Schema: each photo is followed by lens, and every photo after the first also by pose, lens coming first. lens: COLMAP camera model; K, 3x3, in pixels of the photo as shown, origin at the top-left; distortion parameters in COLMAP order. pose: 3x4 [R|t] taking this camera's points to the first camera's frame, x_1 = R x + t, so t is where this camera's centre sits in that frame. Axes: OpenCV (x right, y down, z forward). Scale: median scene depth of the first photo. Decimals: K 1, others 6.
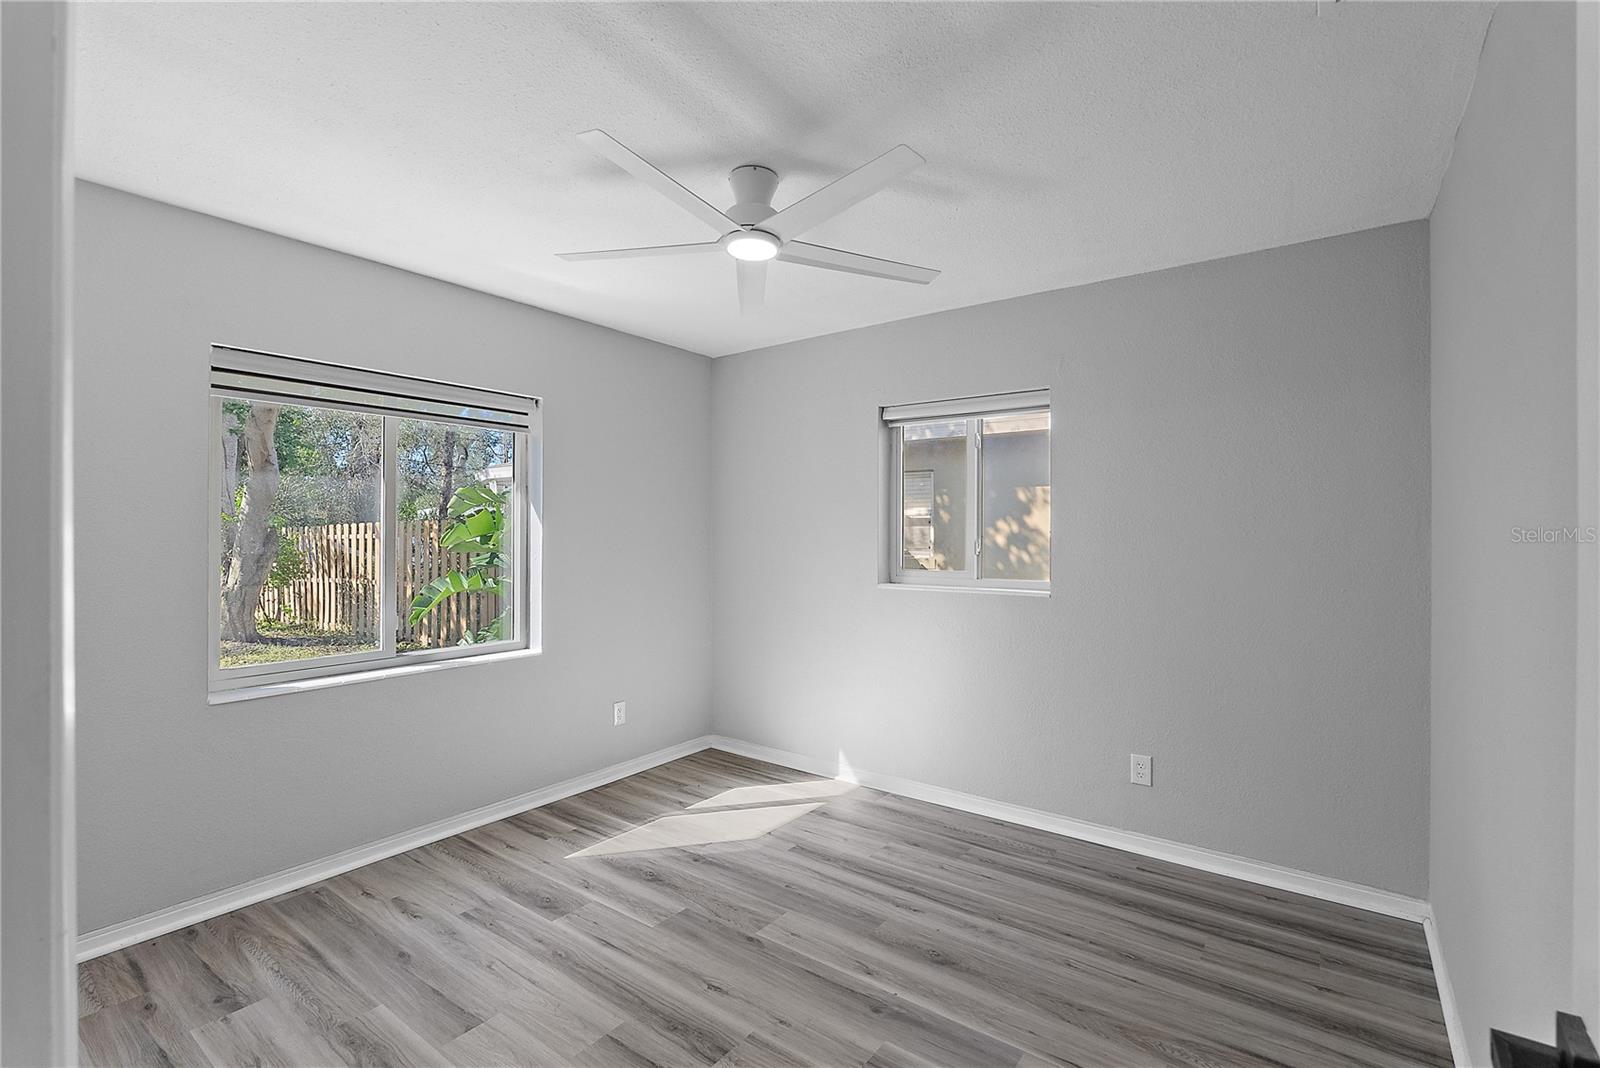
lens RADIAL K [[713.1, 0, 808.7], [0, 713.1, 536.5], [0, 0, 1]] dist [-0.004512, 0.000315]
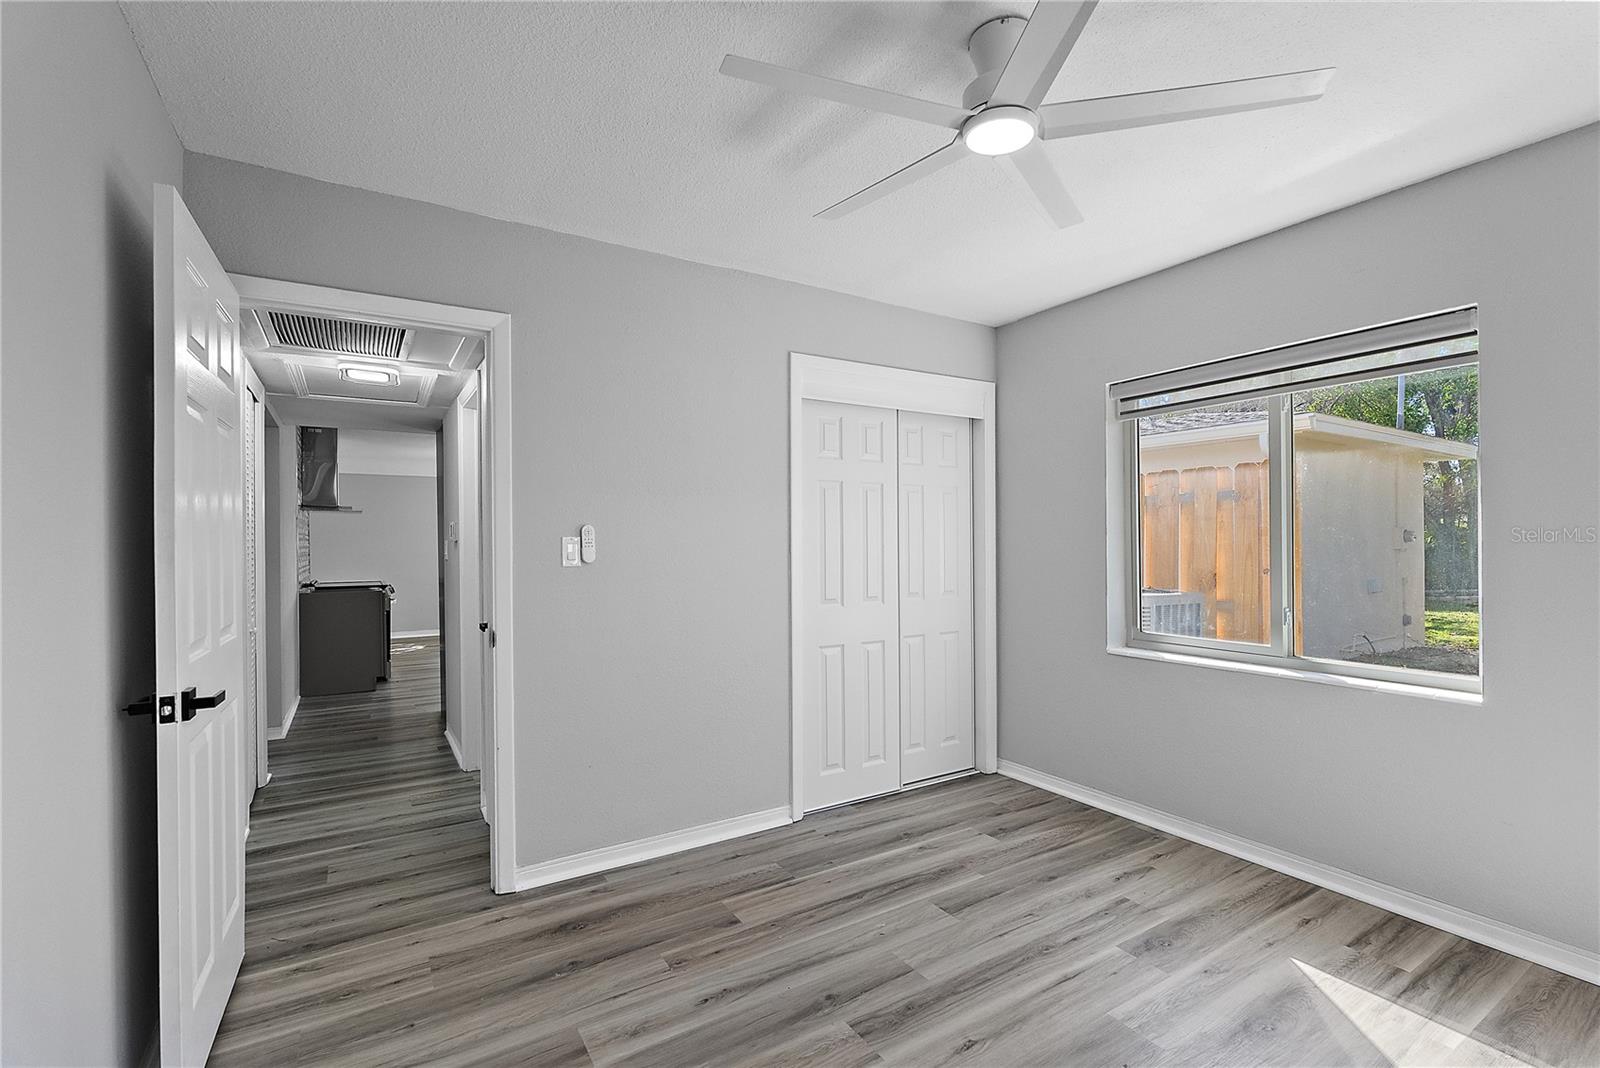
lens RADIAL K [[713.1, 0, 807.8], [0, 713.1, 539.3], [0, 0, 1]] dist [-0.004512, 0.000315]
pose [[-0.362356, -0.003397, -0.932033, 0.579372], [0.002194, 0.999987, -0.004498, 0.023399], [0.932037, -0.003674, -0.362344, 0.888440]]
